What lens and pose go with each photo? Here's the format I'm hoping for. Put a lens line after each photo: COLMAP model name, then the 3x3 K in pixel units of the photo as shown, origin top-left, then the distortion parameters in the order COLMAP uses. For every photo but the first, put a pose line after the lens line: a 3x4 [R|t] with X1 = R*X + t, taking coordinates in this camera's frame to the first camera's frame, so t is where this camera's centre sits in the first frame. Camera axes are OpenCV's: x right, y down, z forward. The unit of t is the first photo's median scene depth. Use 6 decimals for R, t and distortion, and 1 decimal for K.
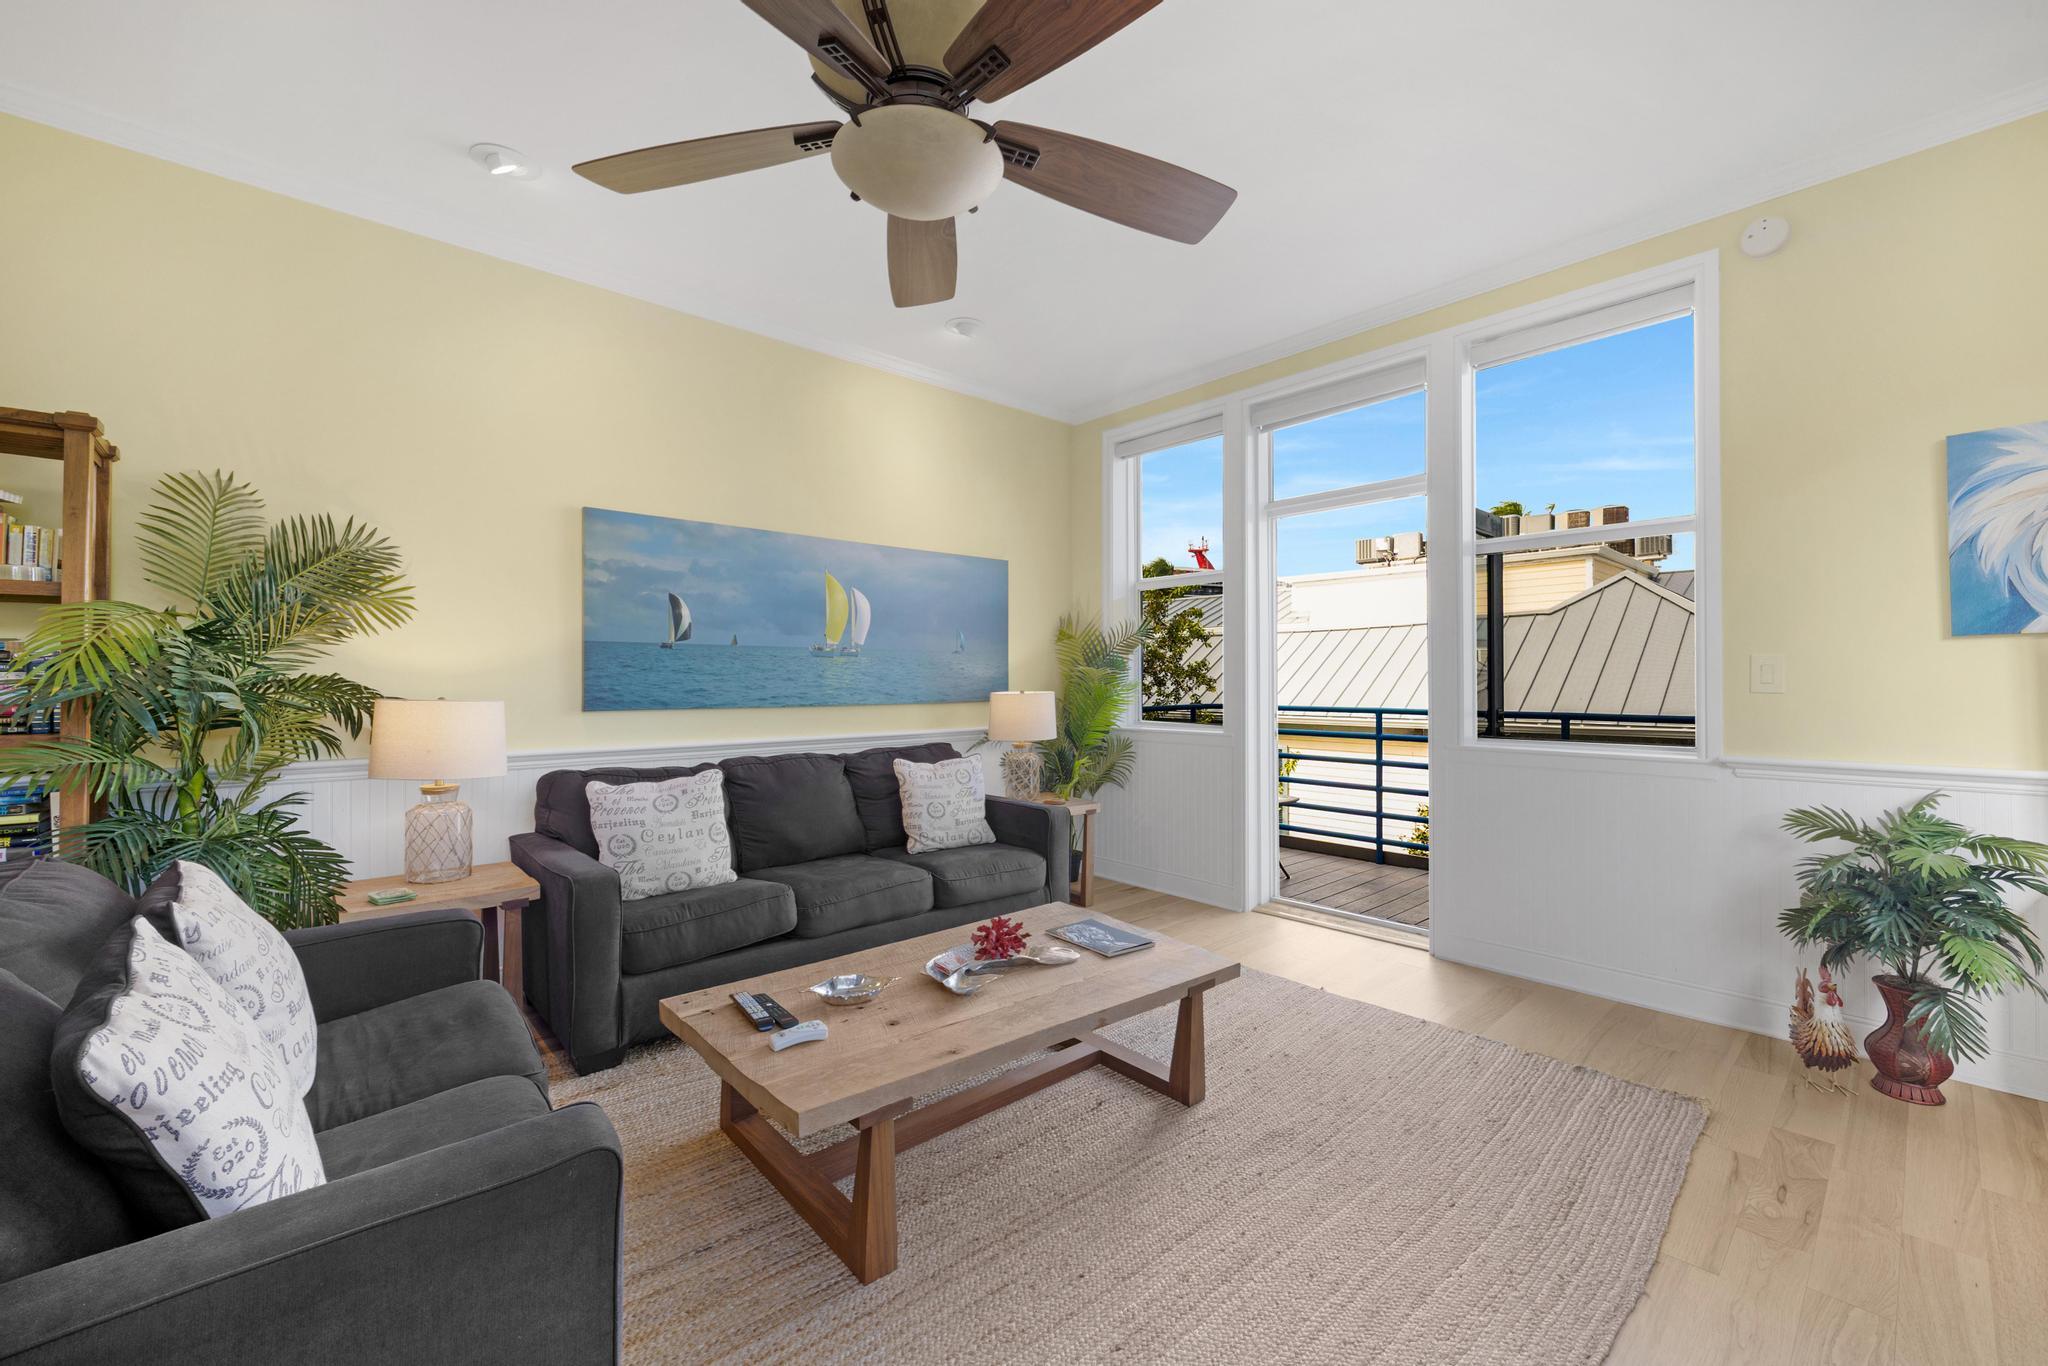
lens RADIAL K [[820.4, 0, 1044.5], [0, 820.4, 673.2], [0, 0, 1]] dist [-0.003187, 0.000967]
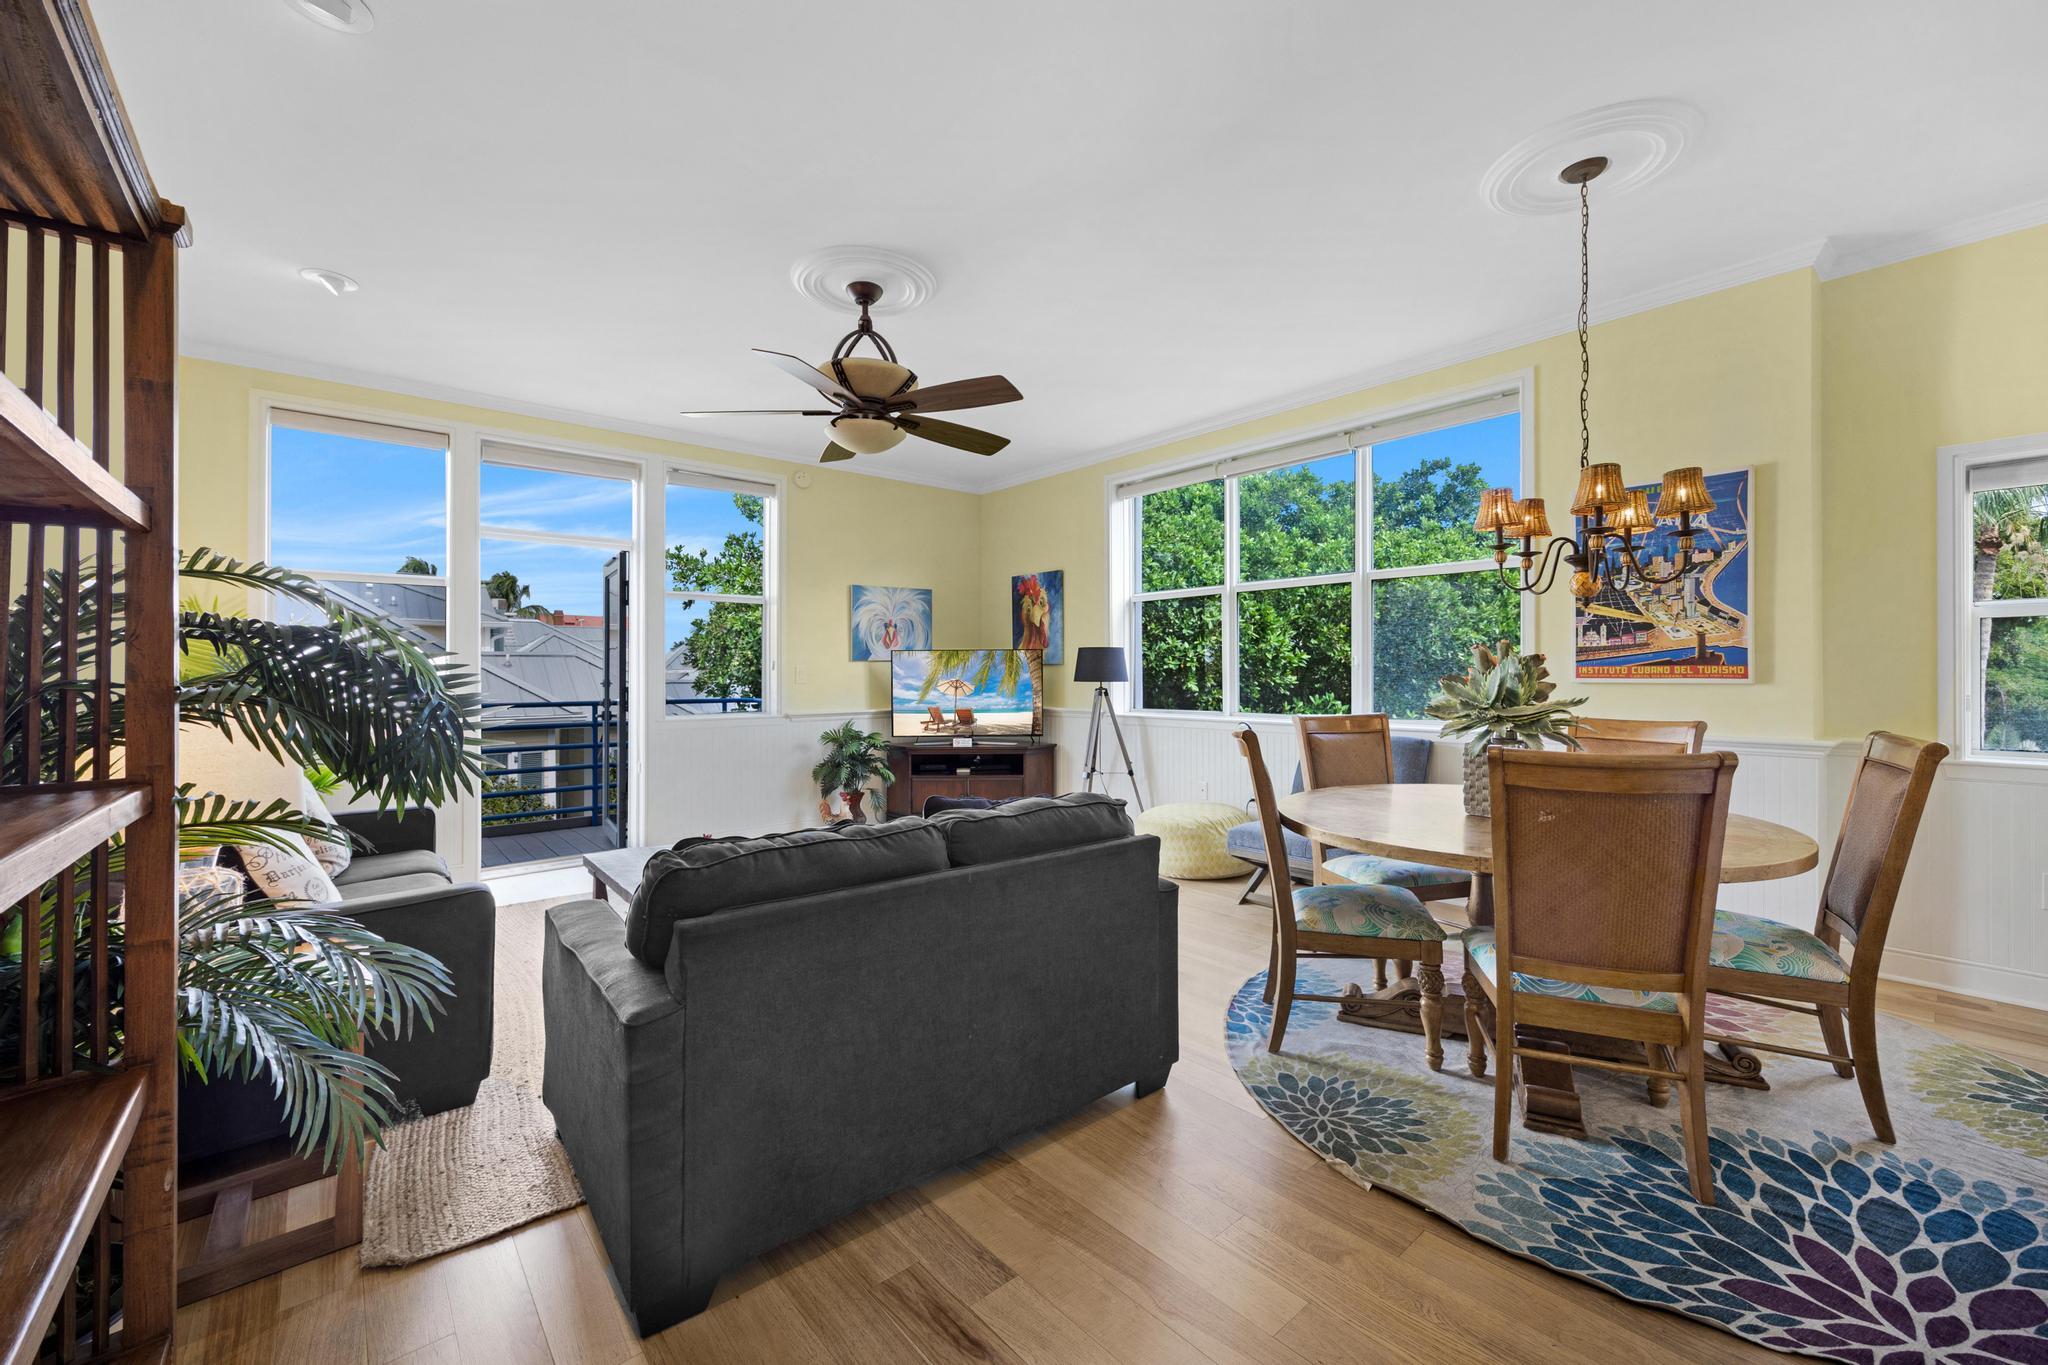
lens RADIAL K [[820.4, 0, 1041.6], [0, 820.4, 673.0], [0, 0, 1]] dist [-0.003187, 0.000967]
pose [[0.017687, 0.003155, 0.999839, -1.050679], [-0.004572, 0.999985, -0.003074, 0.001051], [-0.999833, -0.004517, 0.017702, 0.231958]]
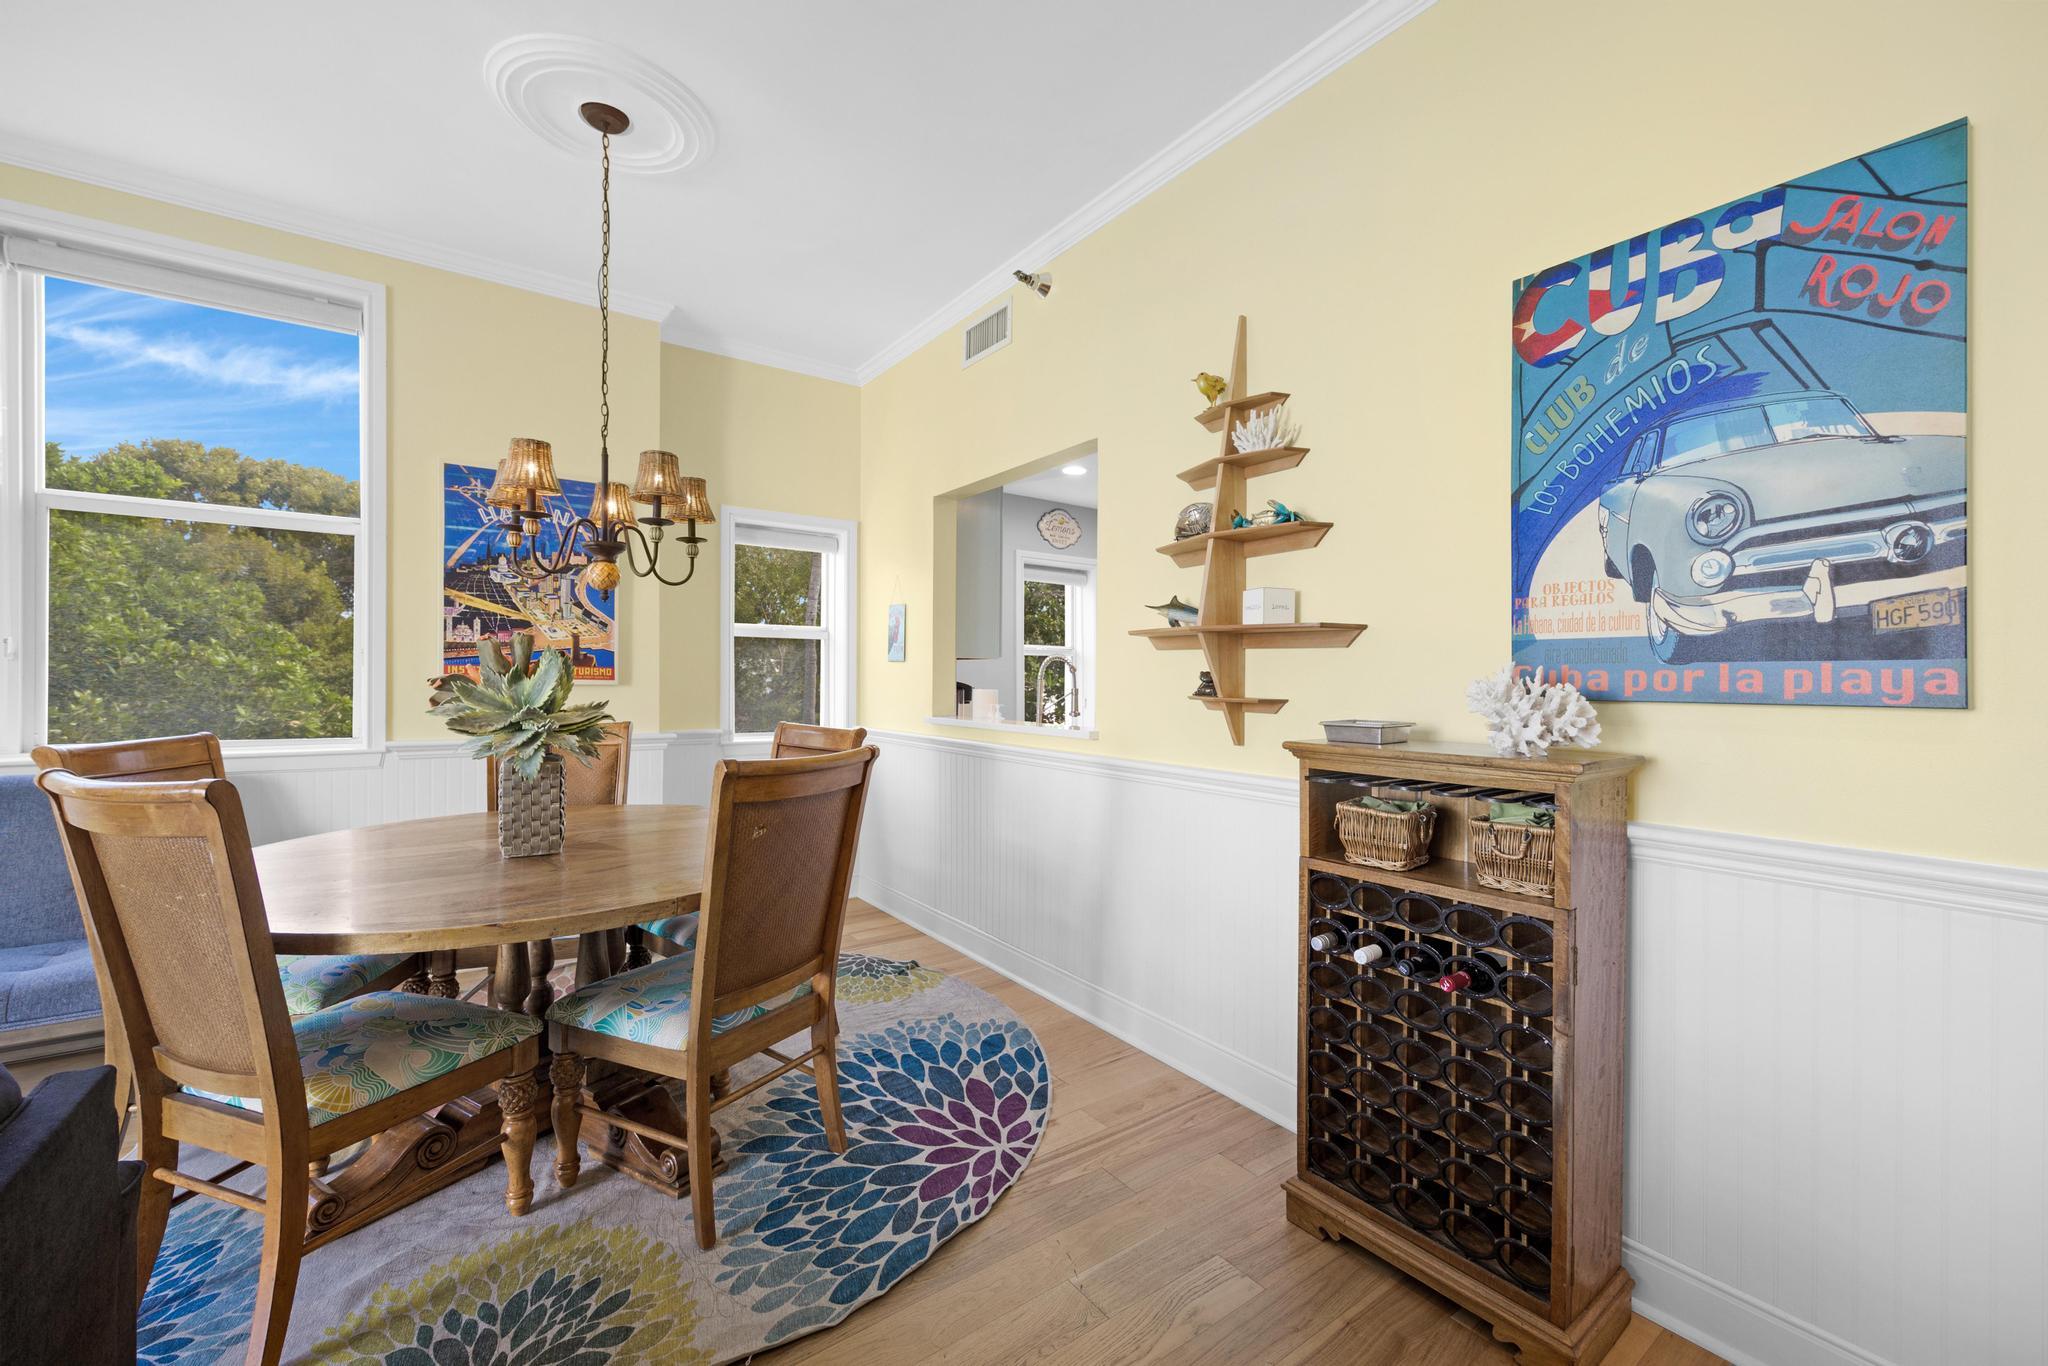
lens RADIAL K [[820.4, 0, 1032.0], [0, 820.4, 675.4], [0, 0, 1]] dist [-0.003187, 0.000967]
pose [[-0.993934, -0.007711, 0.109708, -0.710547], [-0.008864, 0.999910, -0.010022, 0.001022], [-0.109621, -0.010933, -0.993913, 0.388669]]
